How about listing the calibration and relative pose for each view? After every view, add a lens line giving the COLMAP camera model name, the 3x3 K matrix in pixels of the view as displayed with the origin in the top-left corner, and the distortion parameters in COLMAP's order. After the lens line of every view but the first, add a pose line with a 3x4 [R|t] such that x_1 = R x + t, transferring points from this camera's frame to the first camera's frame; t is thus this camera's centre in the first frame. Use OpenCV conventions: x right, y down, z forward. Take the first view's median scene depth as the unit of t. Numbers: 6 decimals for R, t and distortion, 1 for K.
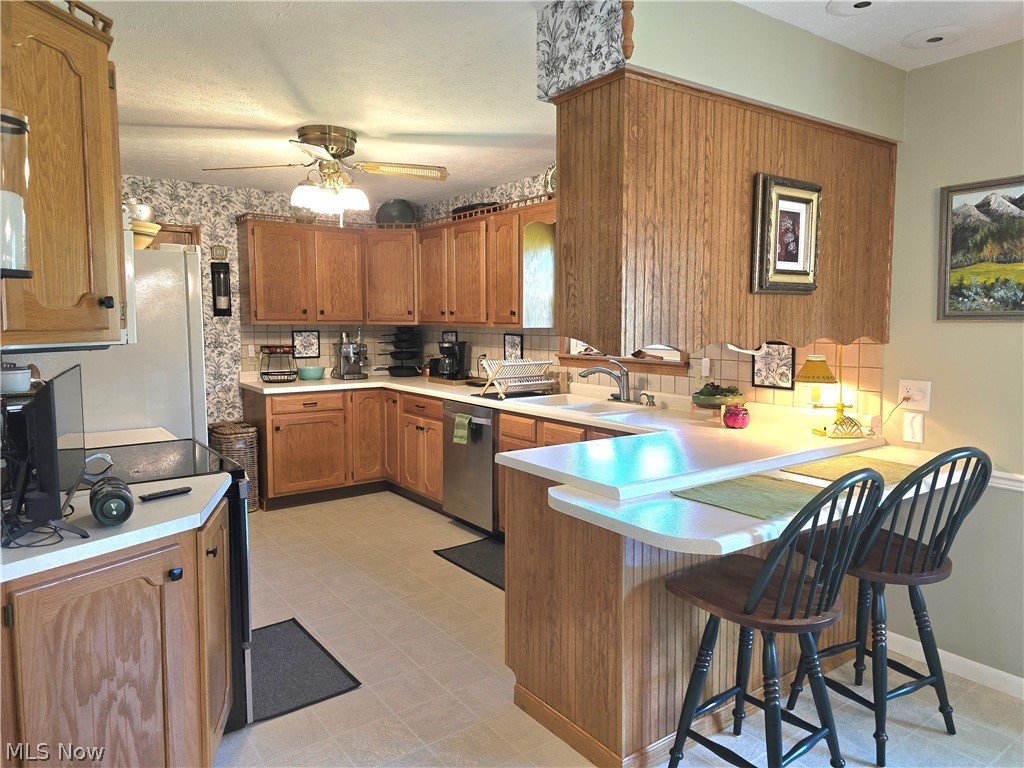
lens RADIAL K [[691.6, 0, 517.7], [0, 691.6, 374.6], [0, 0, 1]] dist [0.077567, -0.076402]
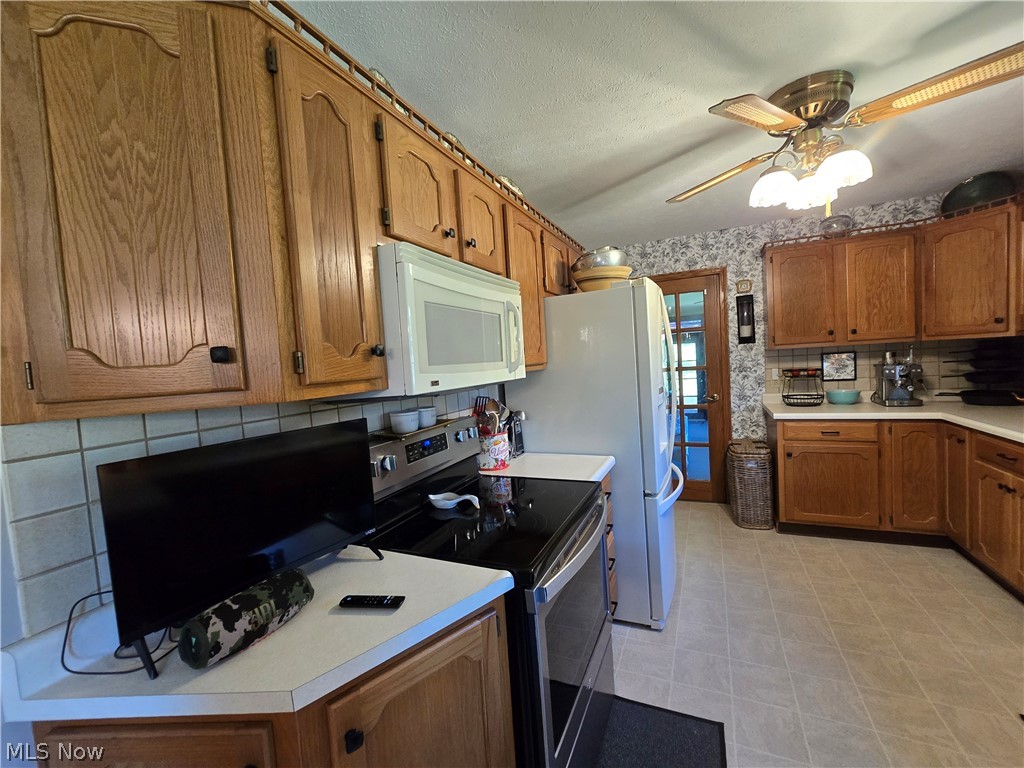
lens RADIAL K [[422.1, 0, 510.9], [0, 422.1, 385.3], [0, 0, 1]] dist [-0.006383, 0.000283]
pose [[0.483482, 0.018706, -0.875154, -0.016952], [-0.006295, 0.999820, 0.017893, -0.027779], [0.875332, -0.003142, 0.483513, 0.363919]]
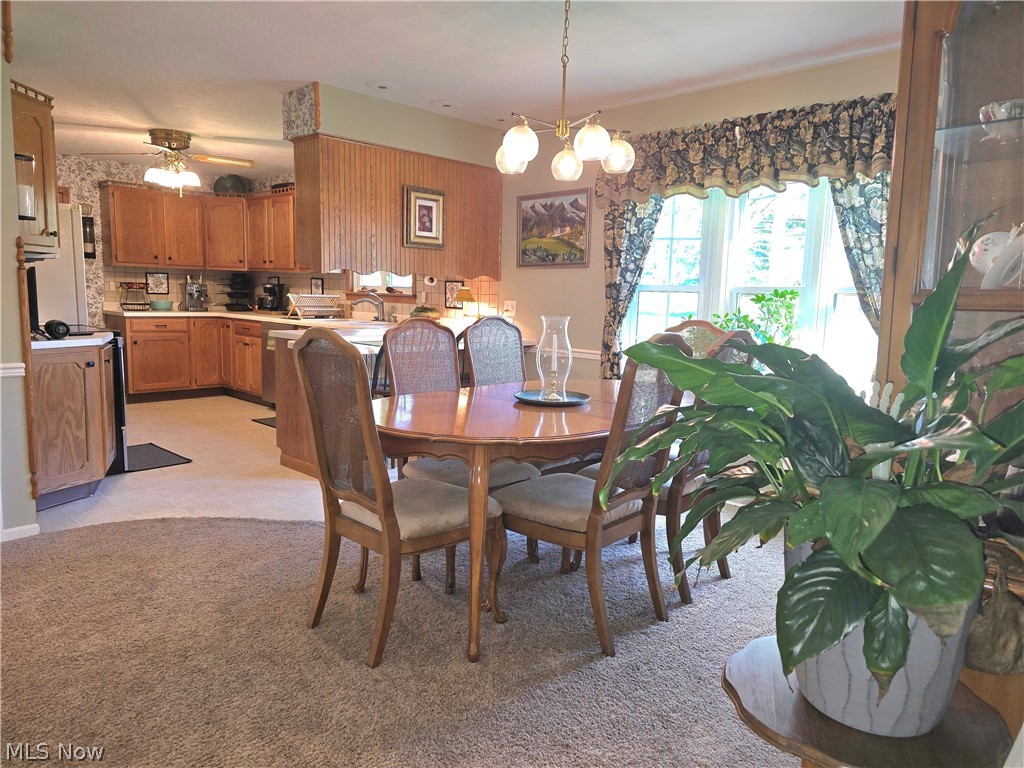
lens RADIAL K [[698.4, 0, 512.0], [0, 698.4, 384.0], [0, 0, 1]] dist [0.069243, -0.063954]
pose [[0.986292, 0.005256, 0.164926, 0.147949], [-0.013691, 0.998653, 0.050053, 0.077113], [-0.164441, -0.051625, 0.985035, -0.471961]]
